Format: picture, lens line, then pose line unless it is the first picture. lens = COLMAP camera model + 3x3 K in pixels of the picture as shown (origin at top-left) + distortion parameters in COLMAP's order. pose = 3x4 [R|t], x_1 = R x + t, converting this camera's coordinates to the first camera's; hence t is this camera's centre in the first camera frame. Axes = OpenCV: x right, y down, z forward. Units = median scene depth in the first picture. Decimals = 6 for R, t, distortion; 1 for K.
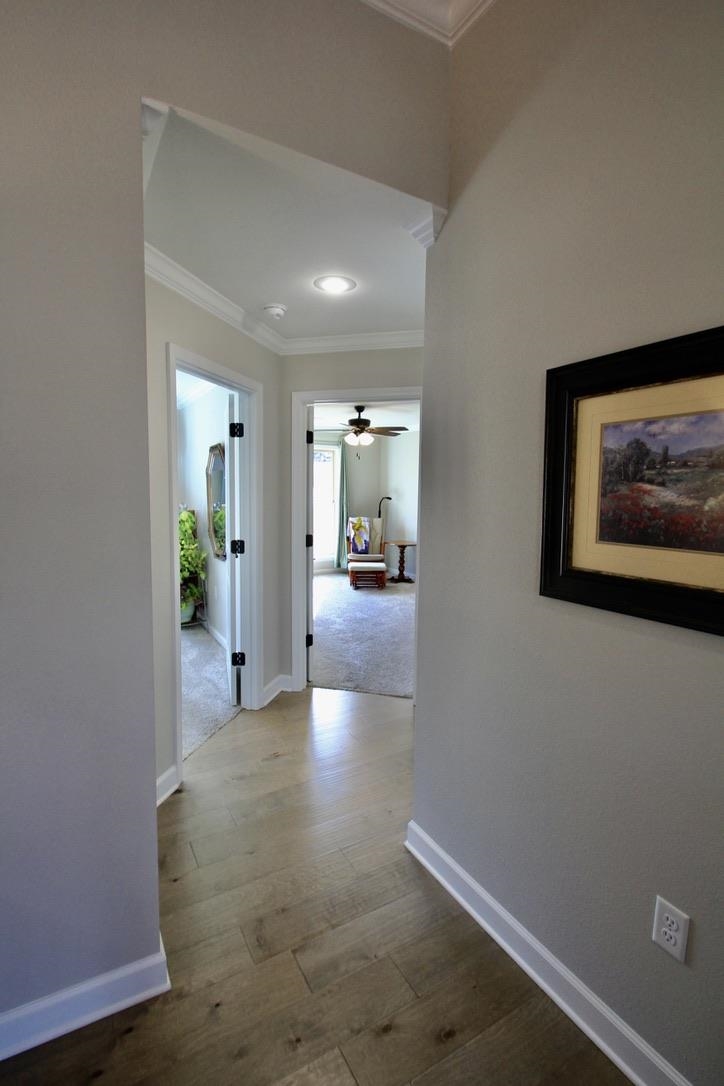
lens RADIAL K [[510.5, 0, 361.9], [0, 510.5, 527.4], [0, 0, 1]] dist [0.005505, -0.013379]
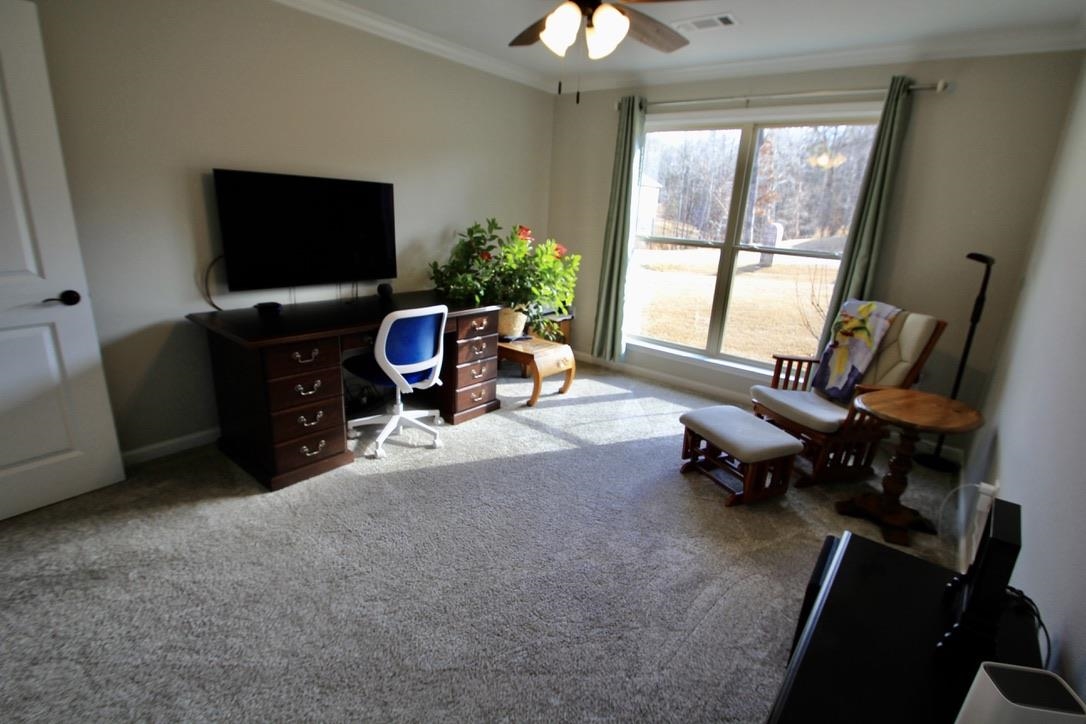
lens RADIAL K [[510.5, 0, 554.4], [0, 510.5, 363.9], [0, 0, 1]] dist [0.005505, -0.013379]
pose [[0.398335, 0.289368, -0.870400, 0.238686], [-0.130430, 0.957160, 0.258521, -0.043269], [0.907919, 0.010548, 0.419012, 0.659511]]
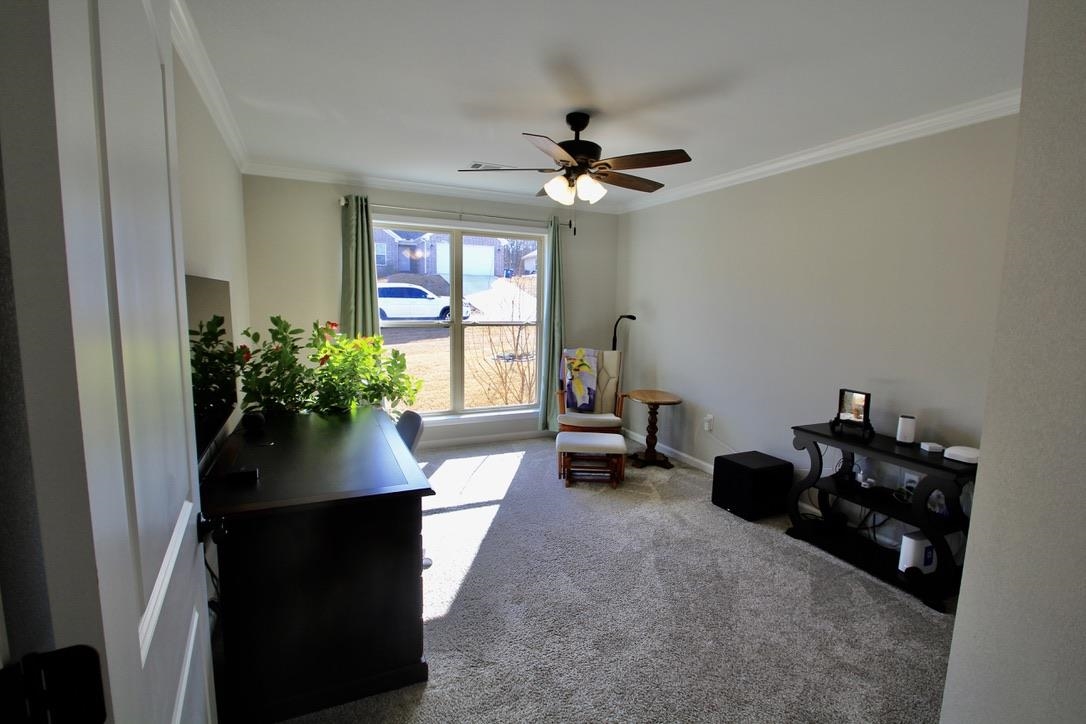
lens RADIAL K [[510.5, 0, 554.4], [0, 510.5, 363.9], [0, 0, 1]] dist [0.005505, -0.013379]
pose [[0.997095, 0.019598, -0.073600, 0.009159], [-0.015992, 0.998658, 0.049259, -0.031471], [0.074467, -0.047939, 0.996071, 0.412978]]
